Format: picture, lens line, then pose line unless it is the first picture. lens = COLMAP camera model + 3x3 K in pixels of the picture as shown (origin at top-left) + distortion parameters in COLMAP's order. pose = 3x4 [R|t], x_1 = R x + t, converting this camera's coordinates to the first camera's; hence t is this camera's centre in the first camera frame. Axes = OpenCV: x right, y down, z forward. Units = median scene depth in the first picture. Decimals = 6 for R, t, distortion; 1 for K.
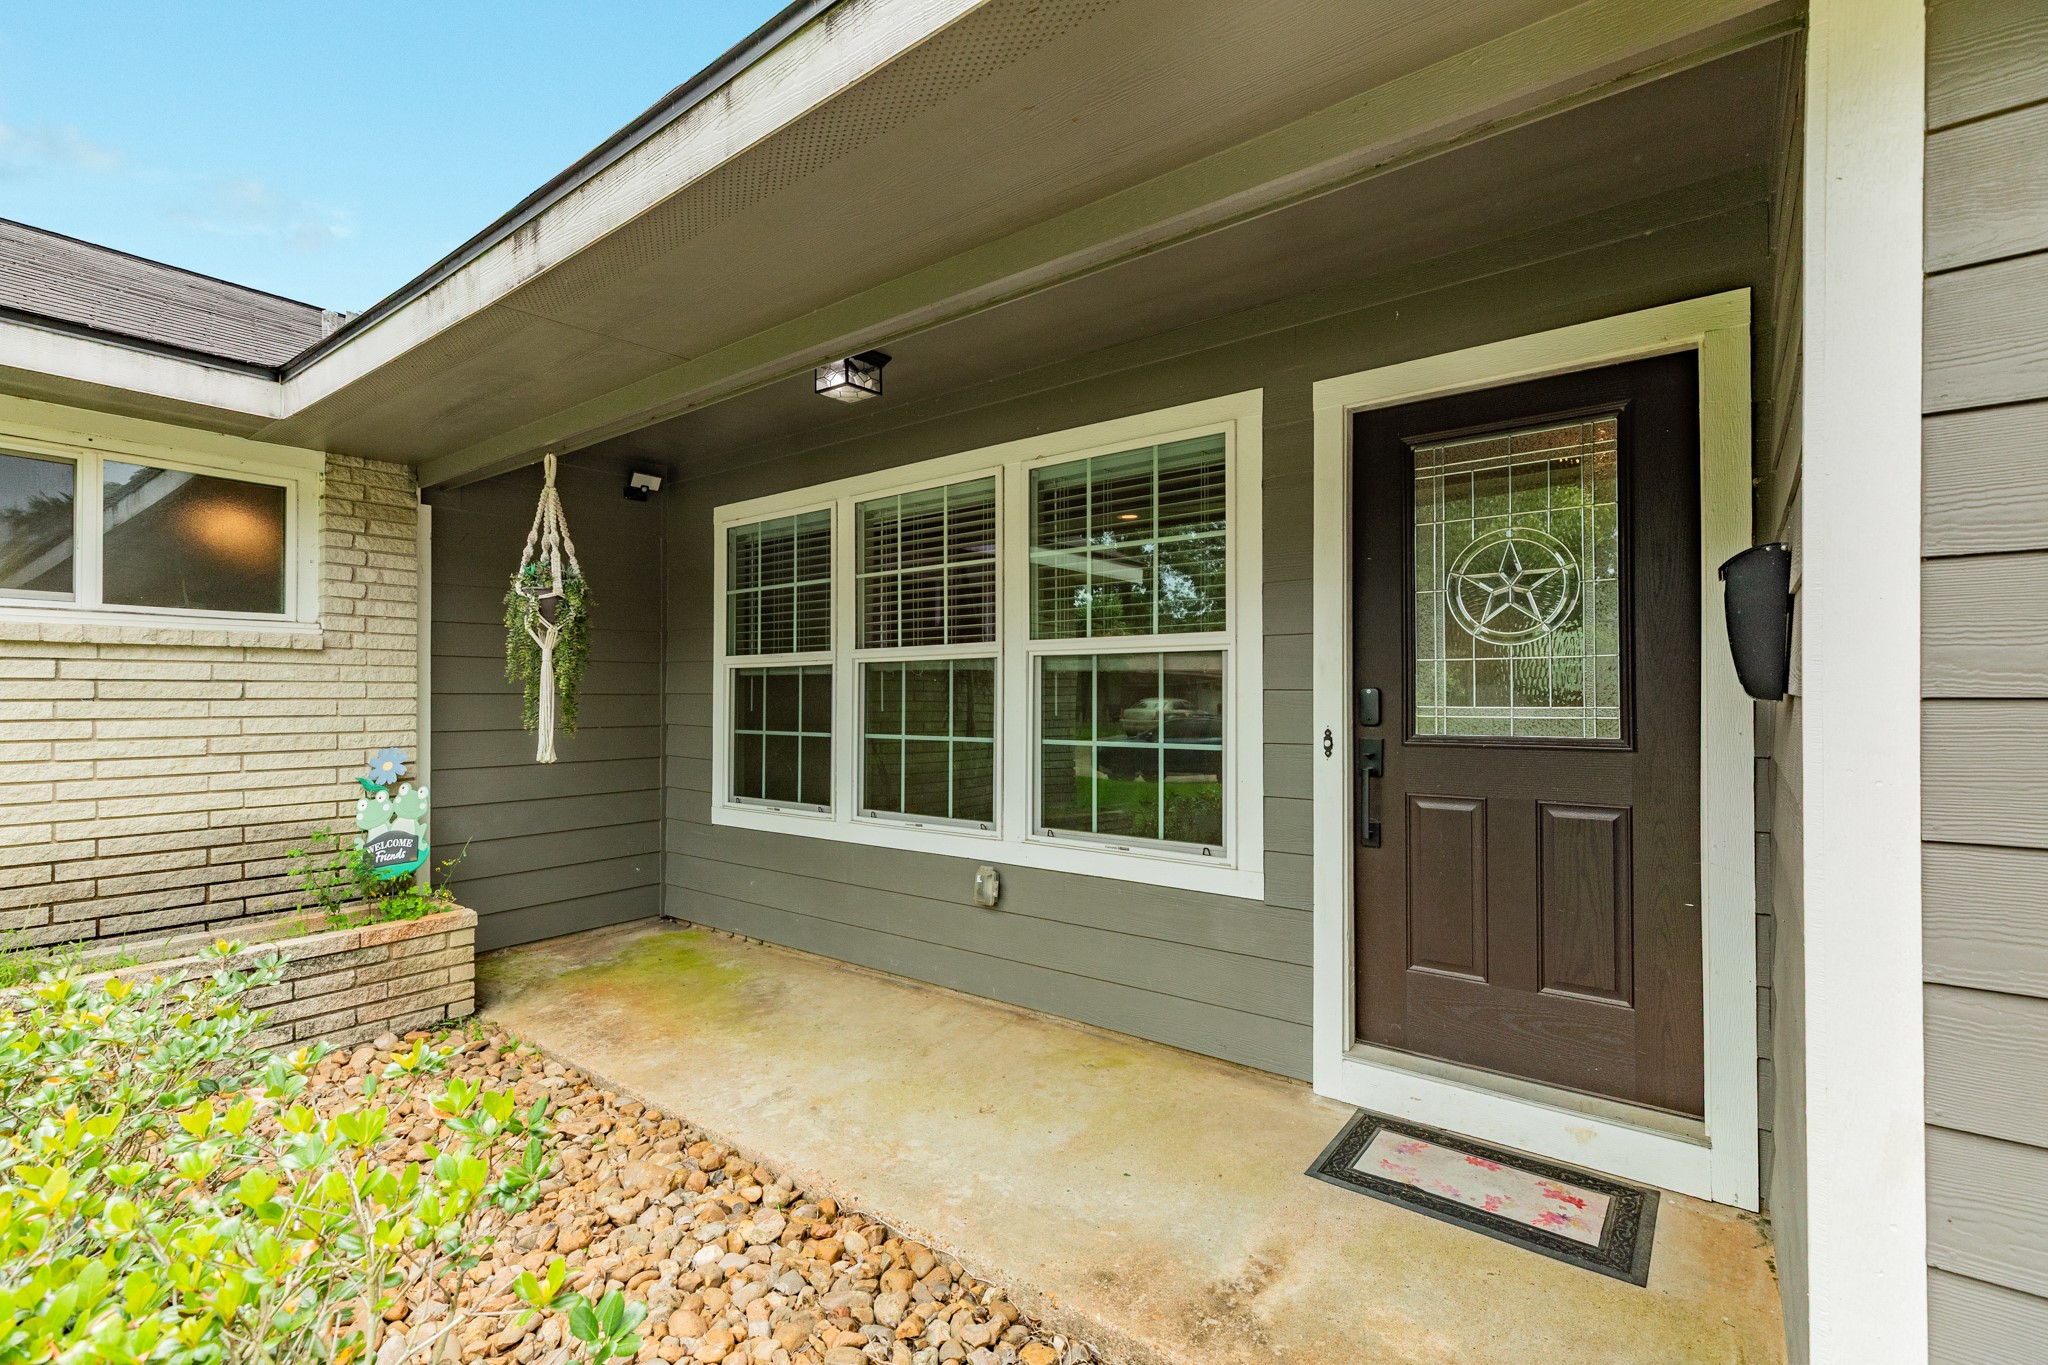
lens RADIAL K [[915.8, 0, 1015.2], [0, 915.8, 687.4], [0, 0, 1]] dist [0.008058, -0.000679]
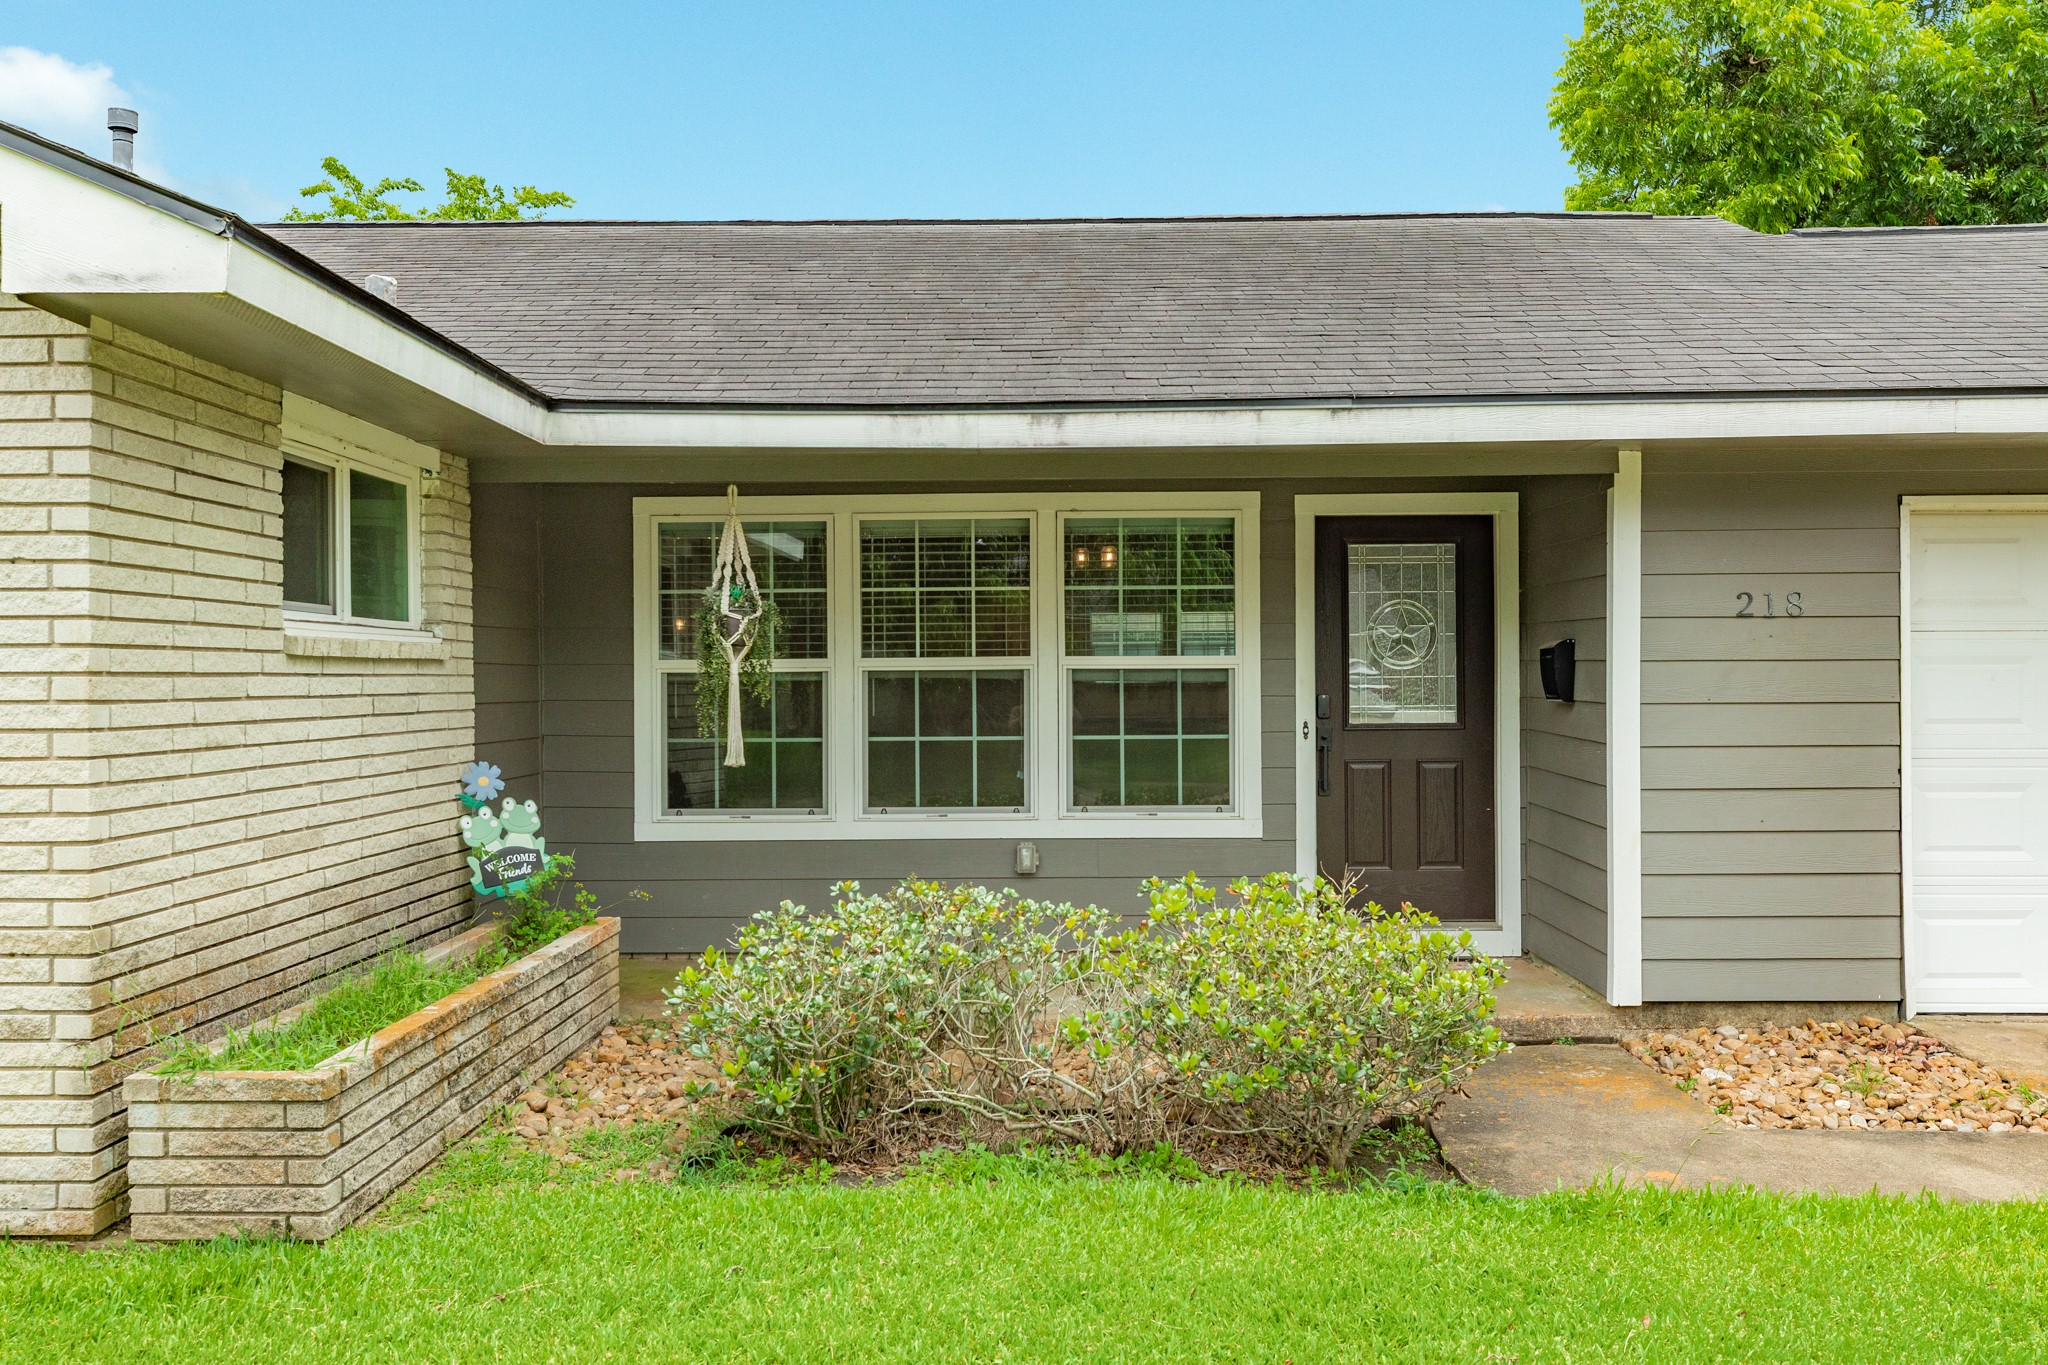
lens RADIAL K [[1680.8, 0, 1024.0], [0, 1680.8, 682.5], [0, 0, 1]] dist [0.008199, 0.005846]
pose [[0.800949, -0.004692, 0.598715, -1.347966], [-0.001724, 0.999947, 0.010142, -0.036930], [-0.598730, -0.009155, 0.800898, -0.766494]]
